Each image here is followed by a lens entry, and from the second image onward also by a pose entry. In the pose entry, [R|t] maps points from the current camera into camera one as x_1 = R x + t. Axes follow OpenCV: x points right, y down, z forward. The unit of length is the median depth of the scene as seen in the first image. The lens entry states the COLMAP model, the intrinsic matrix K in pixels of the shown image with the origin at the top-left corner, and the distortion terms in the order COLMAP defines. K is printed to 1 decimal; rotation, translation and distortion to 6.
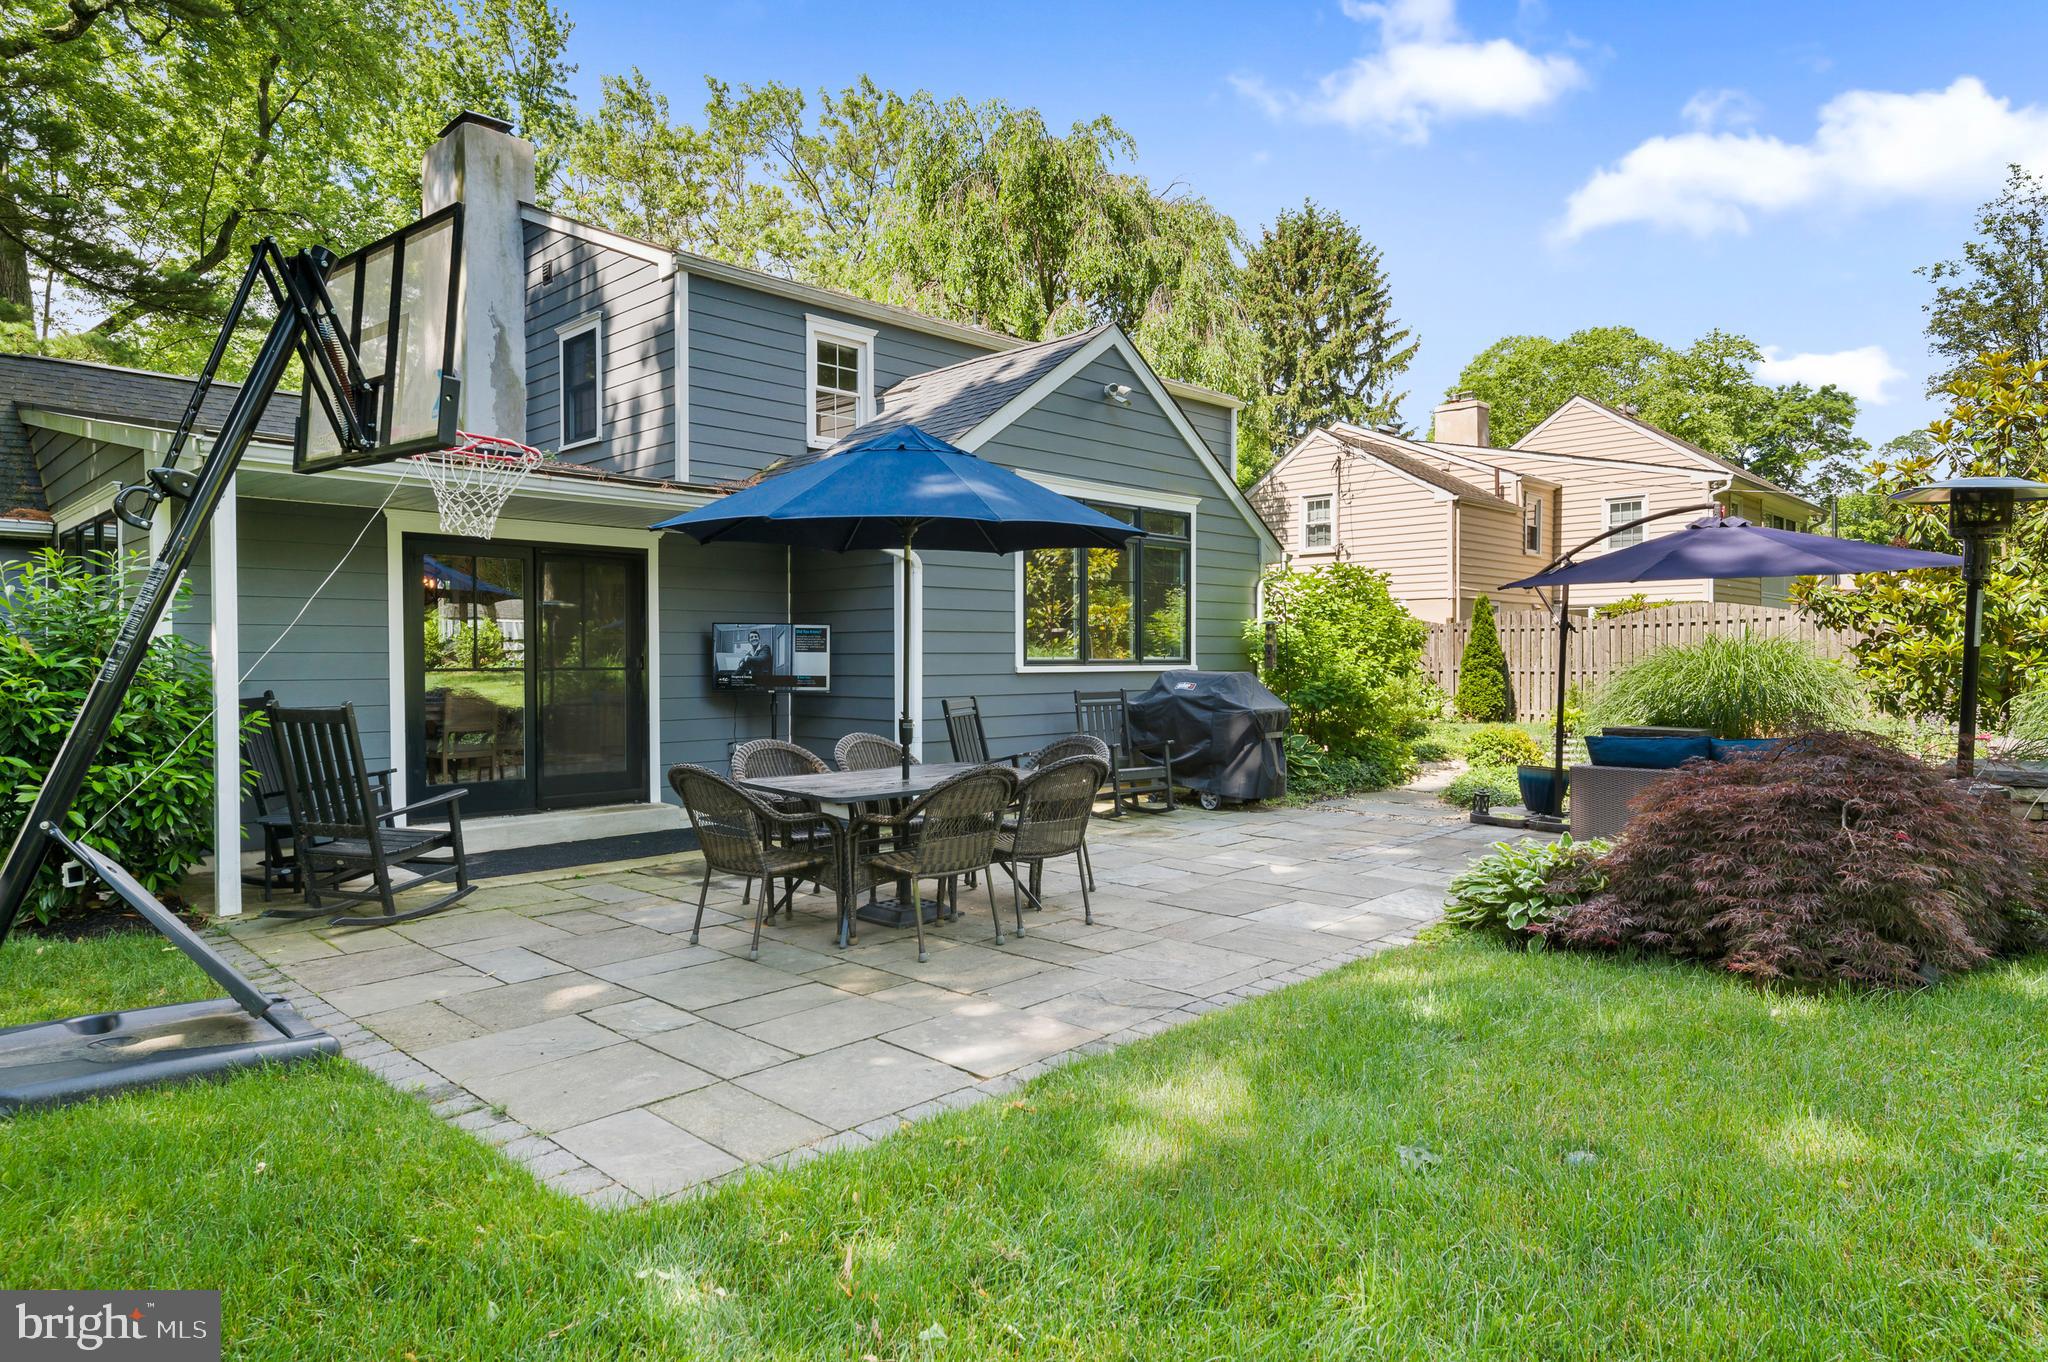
lens RADIAL K [[1168.4, 0, 1019.7], [0, 1168.4, 692.0], [0, 0, 1]] dist [0.013262, 0.002752]
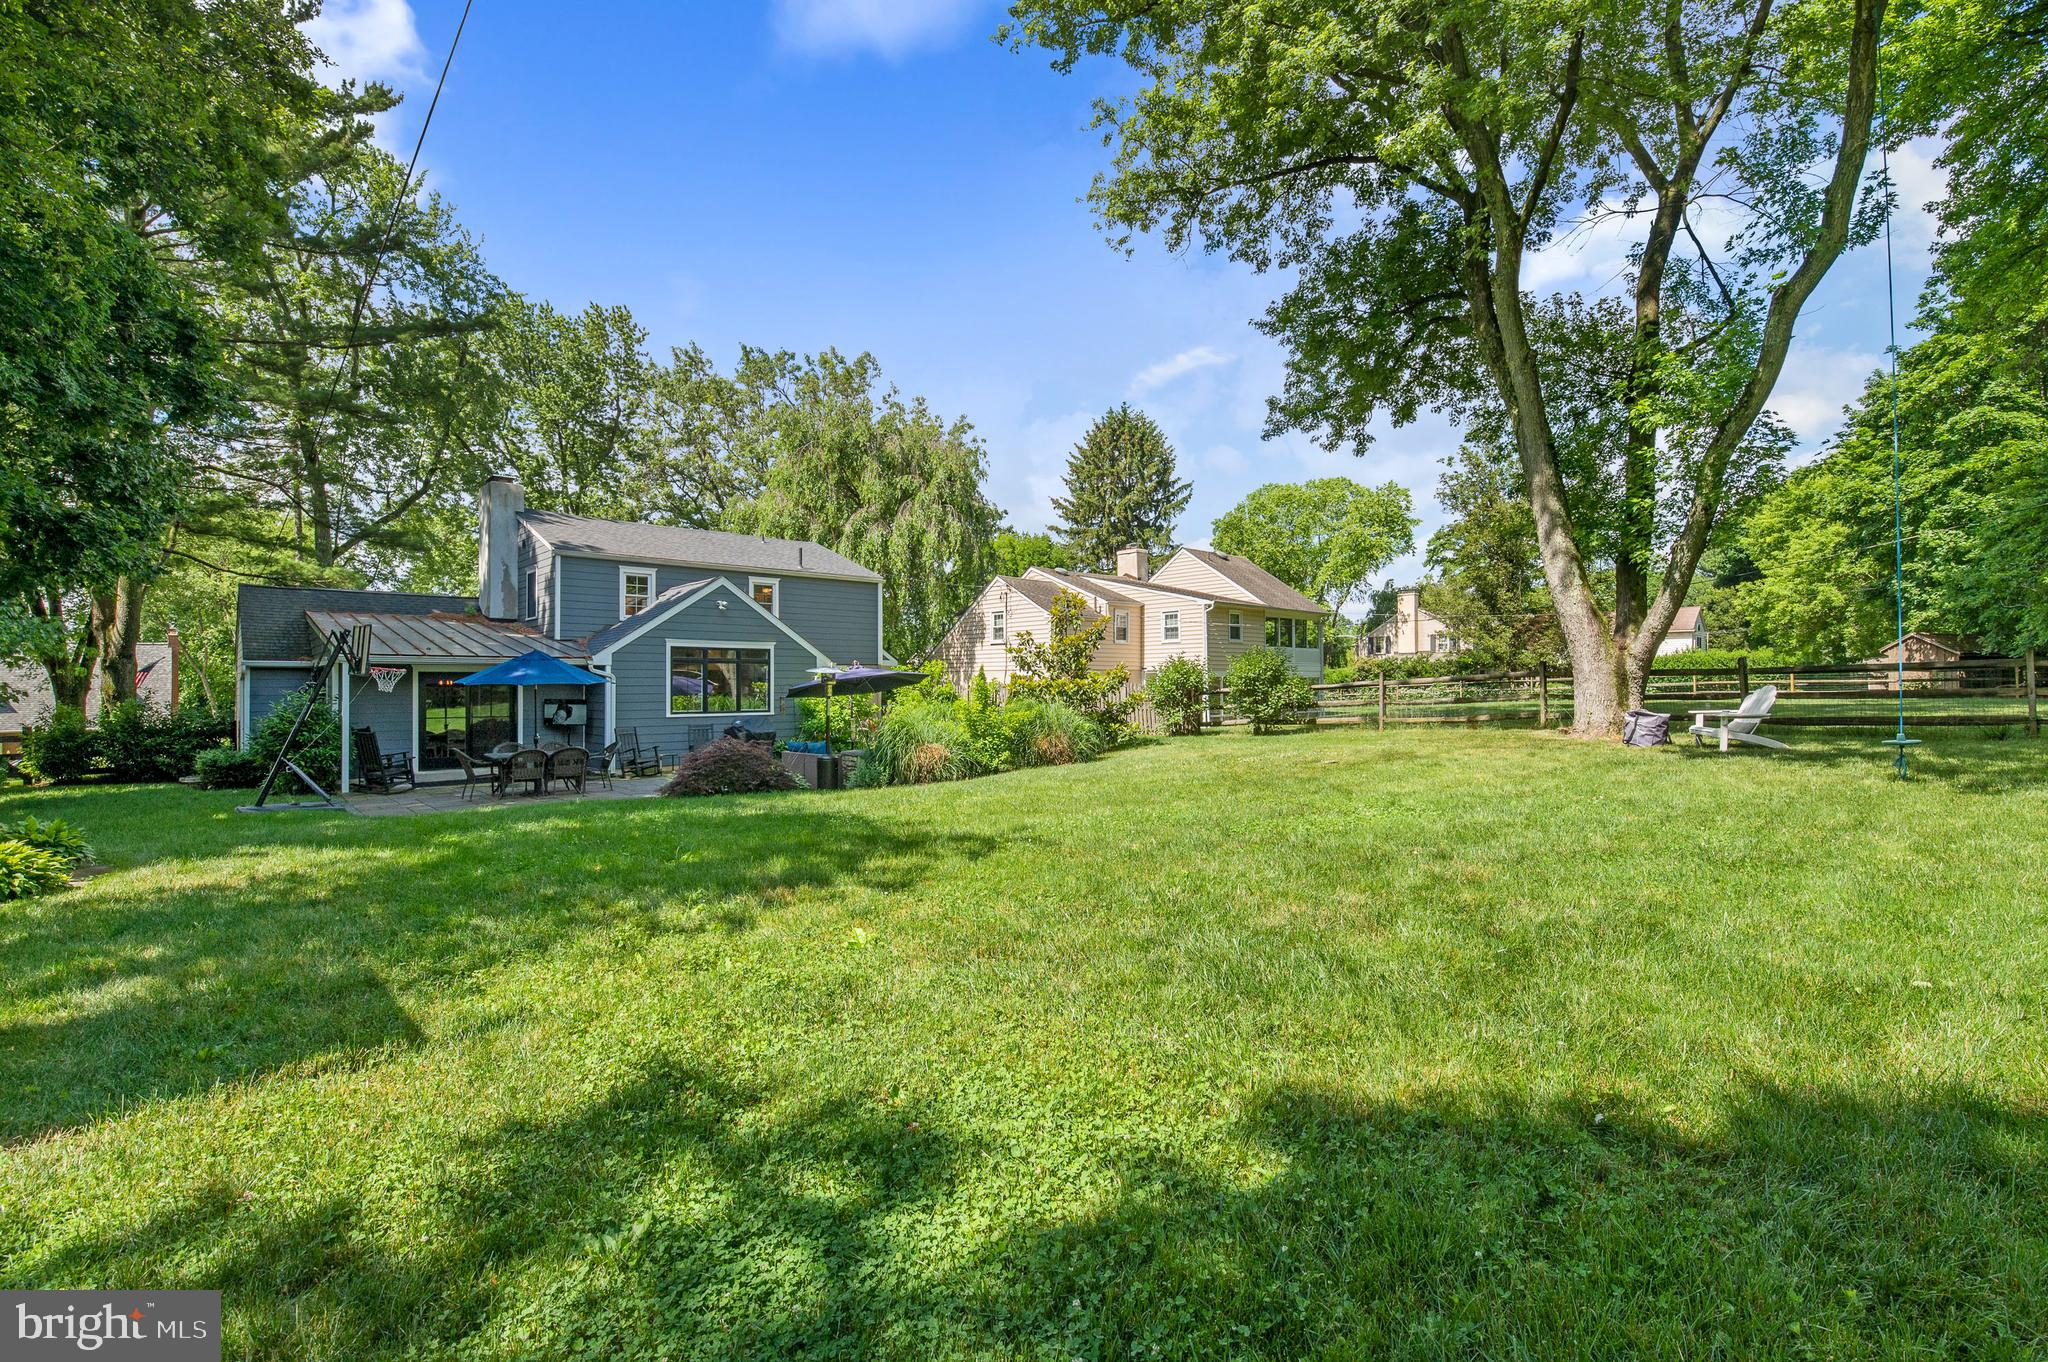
lens RADIAL K [[896.7, 0, 1031.1], [0, 896.7, 671.4], [0, 0, 1]] dist [-0.008249, -0.004766]
pose [[0.998707, -0.004282, -0.050662, 0.492021], [0.001912, 0.998905, -0.046744, -0.013033], [0.050807, 0.046586, 0.997621, -0.504866]]
